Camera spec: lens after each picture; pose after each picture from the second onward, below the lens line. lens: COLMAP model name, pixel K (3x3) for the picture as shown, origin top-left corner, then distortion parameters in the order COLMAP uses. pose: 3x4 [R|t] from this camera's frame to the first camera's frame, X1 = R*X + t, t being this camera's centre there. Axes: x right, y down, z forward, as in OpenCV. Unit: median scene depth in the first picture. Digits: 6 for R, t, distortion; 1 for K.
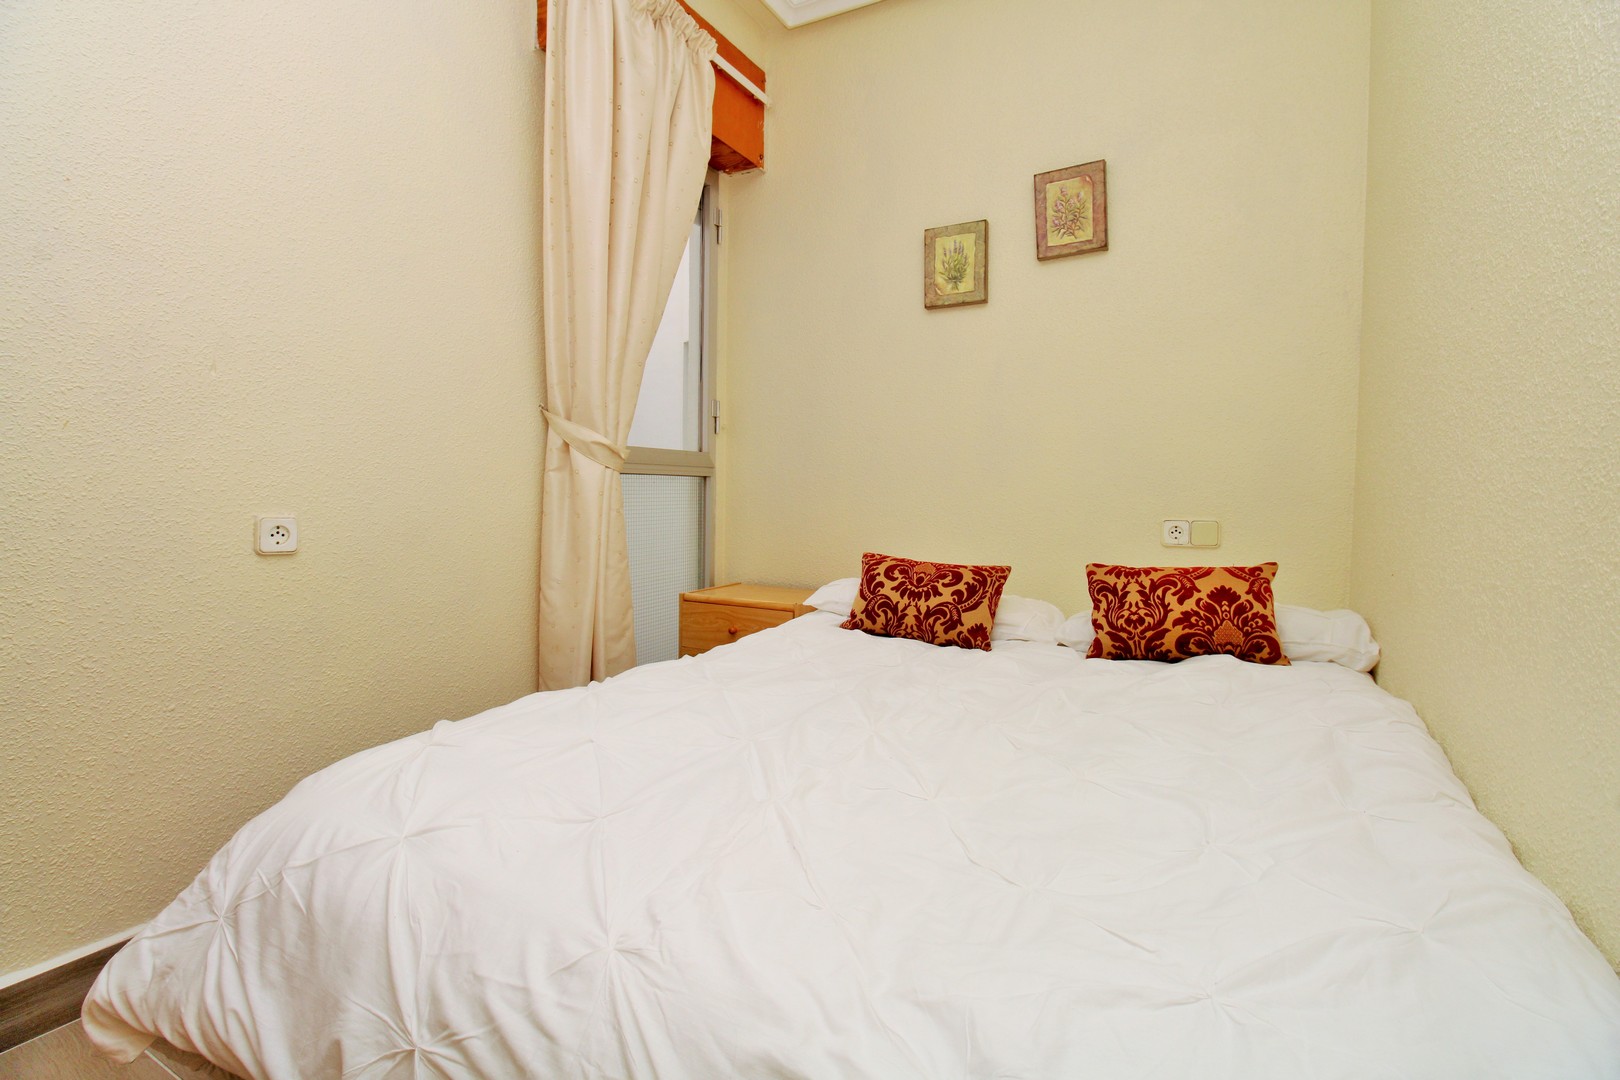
lens RADIAL K [[748.6, 0, 815.4], [0, 748.6, 522.8], [0, 0, 1]] dist [0.003294, -0.015396]
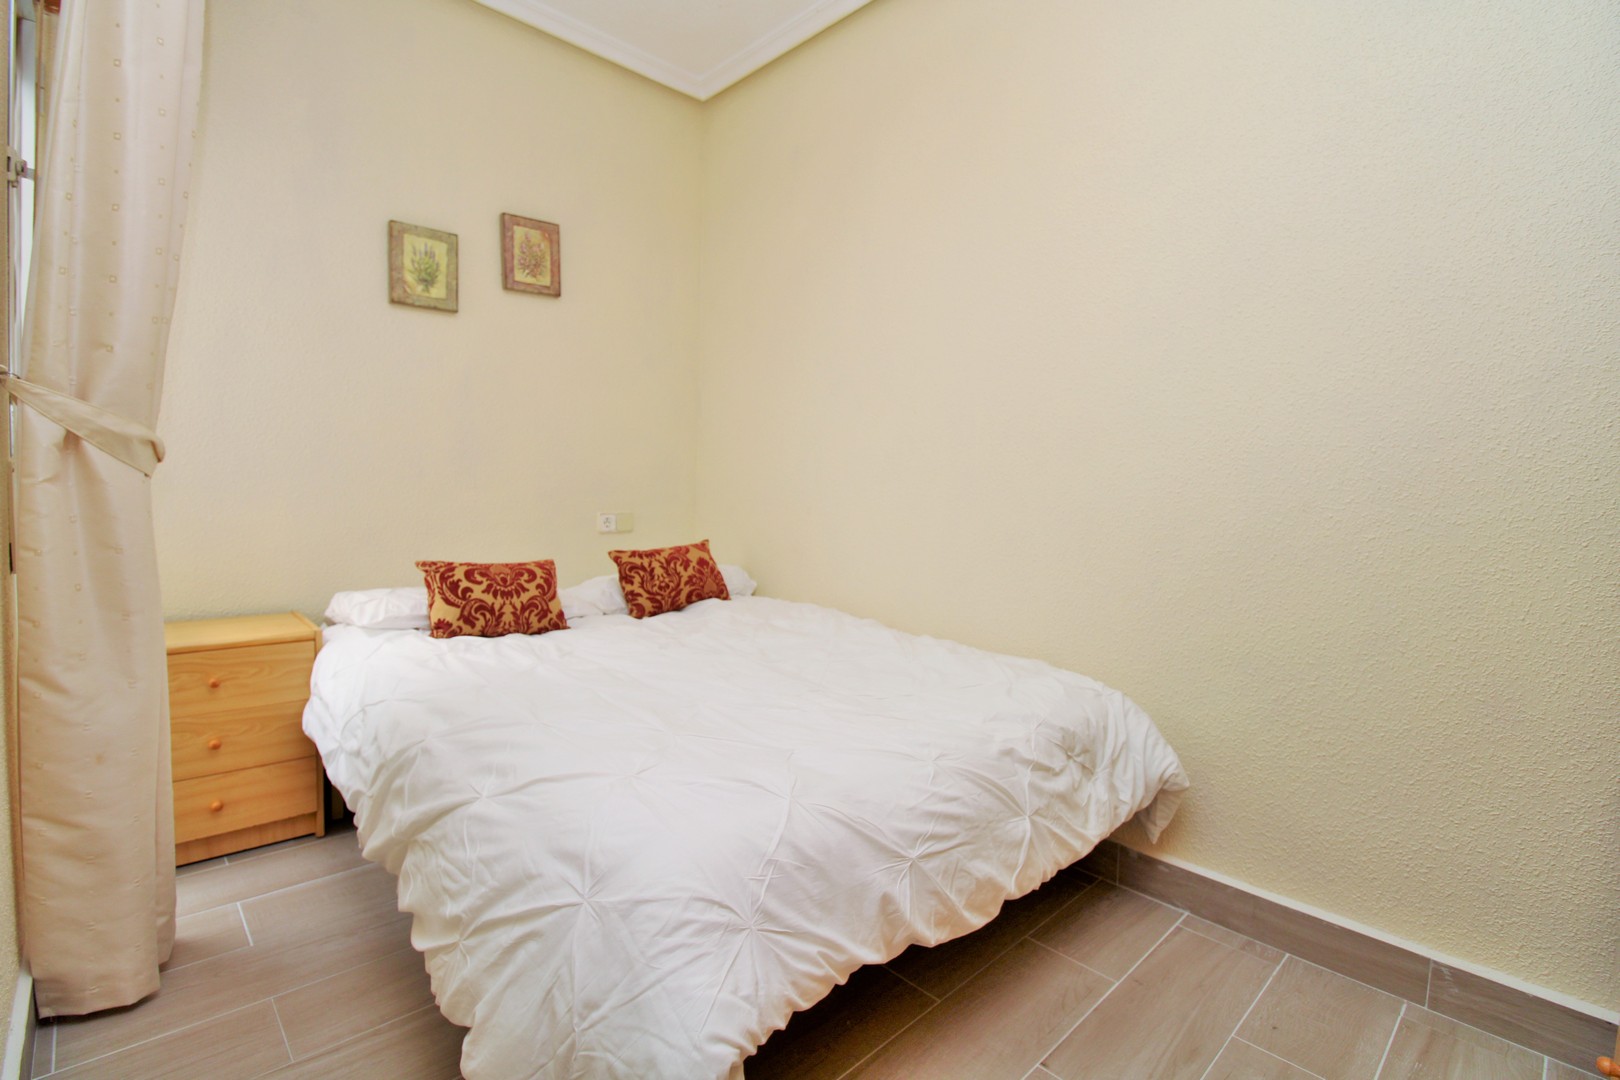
lens RADIAL K [[748.6, 0, 815.4], [0, 748.6, 522.8], [0, 0, 1]] dist [0.003294, -0.015396]
pose [[0.317681, -0.056342, 0.946522, -0.745711], [0.014571, 0.998405, 0.054539, -0.060068], [-0.948086, -0.003534, 0.317995, 0.221897]]
